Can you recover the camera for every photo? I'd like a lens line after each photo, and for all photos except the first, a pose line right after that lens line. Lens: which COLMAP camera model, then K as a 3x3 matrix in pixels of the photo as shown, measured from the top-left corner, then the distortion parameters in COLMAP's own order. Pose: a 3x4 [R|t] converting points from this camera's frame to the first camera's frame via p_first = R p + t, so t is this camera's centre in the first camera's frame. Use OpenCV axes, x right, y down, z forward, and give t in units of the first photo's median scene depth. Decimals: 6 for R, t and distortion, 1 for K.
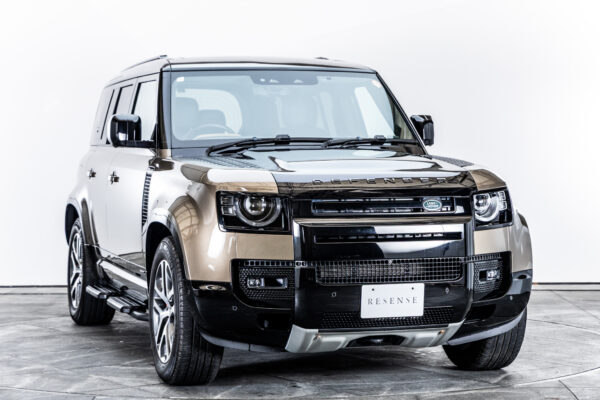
lens RADIAL K [[1548.3, 0, 300.0], [0, 1548.3, 200.0], [0, 0, 1]] dist [0.014674, -0.540788]
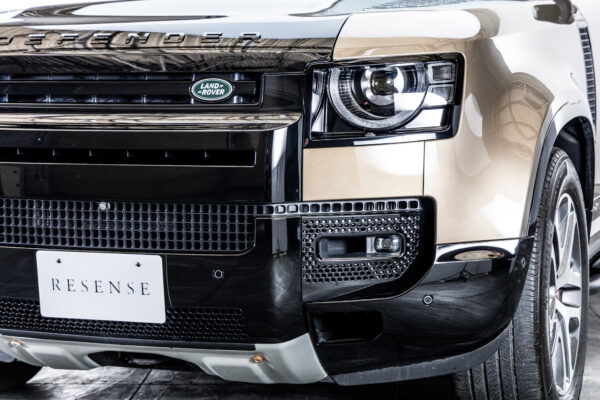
lens RADIAL K [[1512.6, 0, 298.4], [0, 1512.6, 212.4], [0, 0, 1]] dist [0.048280, 0.530911]
pose [[0.794461, 0.062561, -0.604084, 0.387128], [-0.014019, 0.996304, 0.084743, 0.001042], [0.607153, -0.058856, 0.792402, 0.655241]]
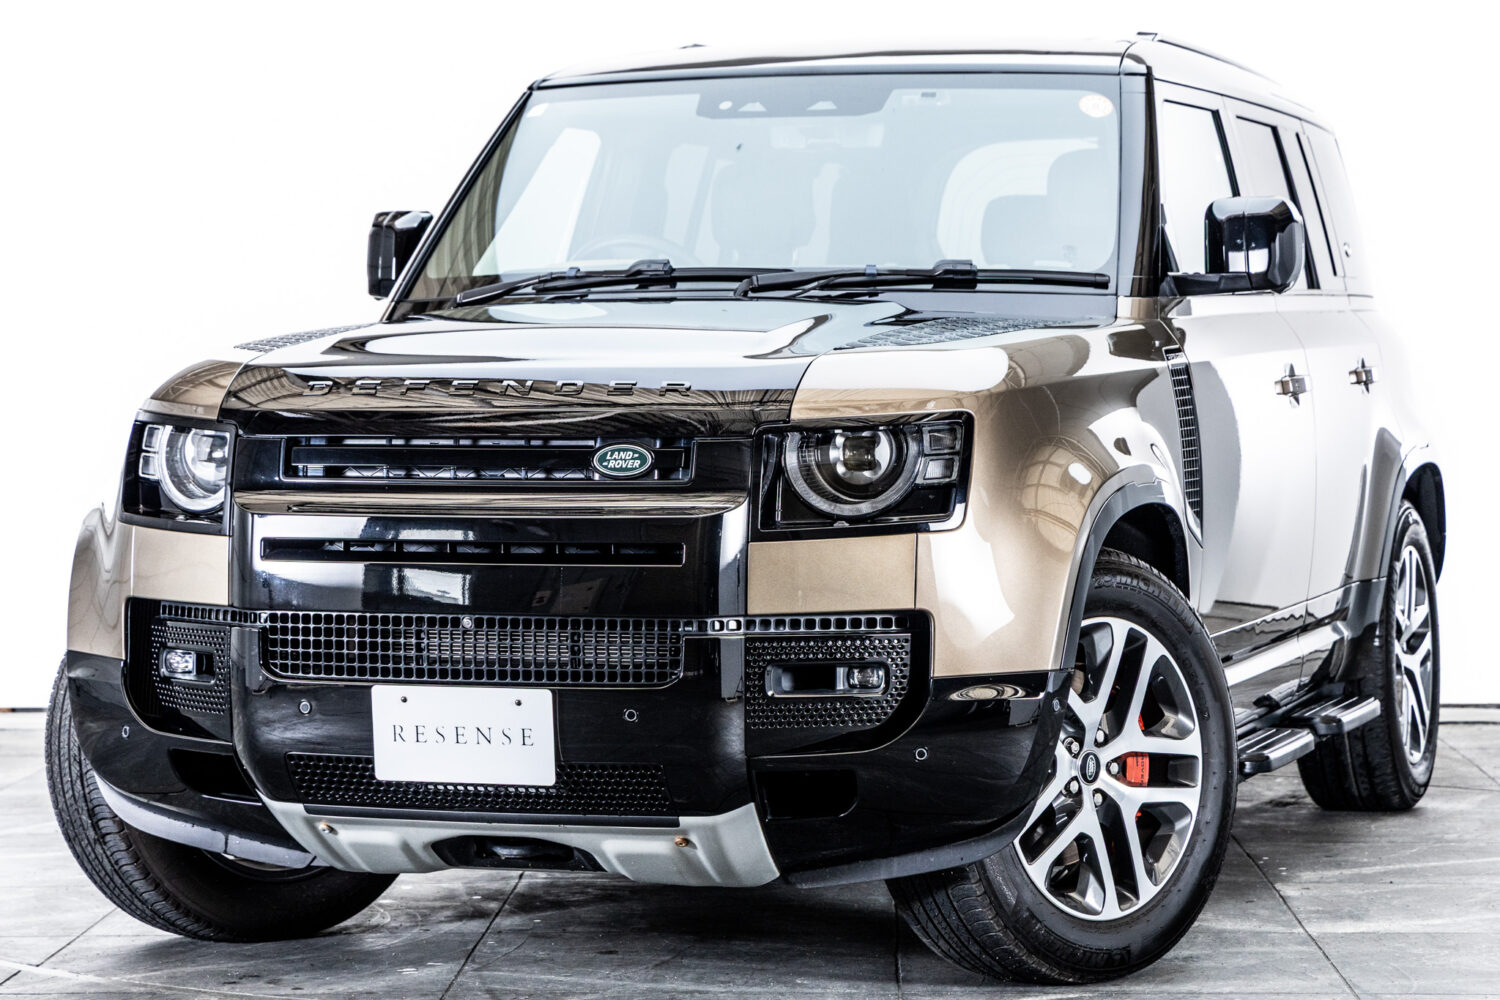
lens RADIAL K [[4151.3, 0, 750.0], [0, 4151.3, 500.0], [0, 0, 1]] dist [0.253840, 0.202620]
pose [[0.801351, 0.024331, -0.597700, 0.653049], [-0.019841, 0.999704, 0.014094, -0.001536], [0.597866, 0.000565, 0.801596, 0.292630]]
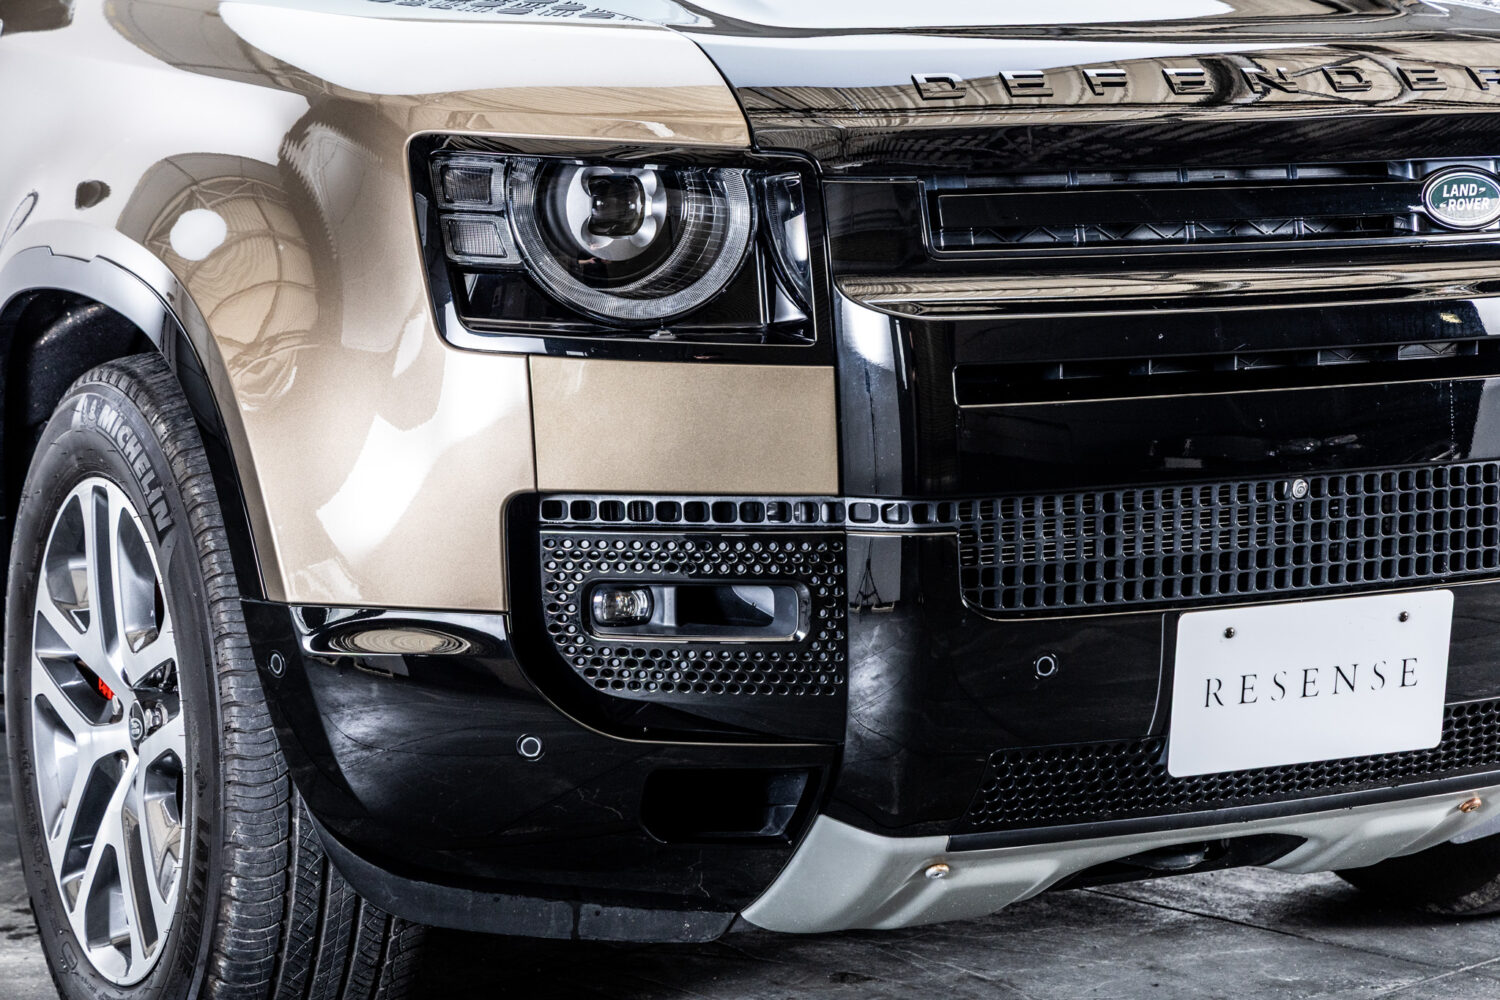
lens RADIAL K [[3781.5, 0, 745.9], [0, 3781.5, 531.0], [0, 0, 1]] dist [0.048280, 0.530911]
pose [[0.985634, -0.023030, 0.167315, -0.092549], [0.005994, 0.994805, 0.101624, -0.004613], [-0.168786, -0.099161, 0.980652, 0.526262]]
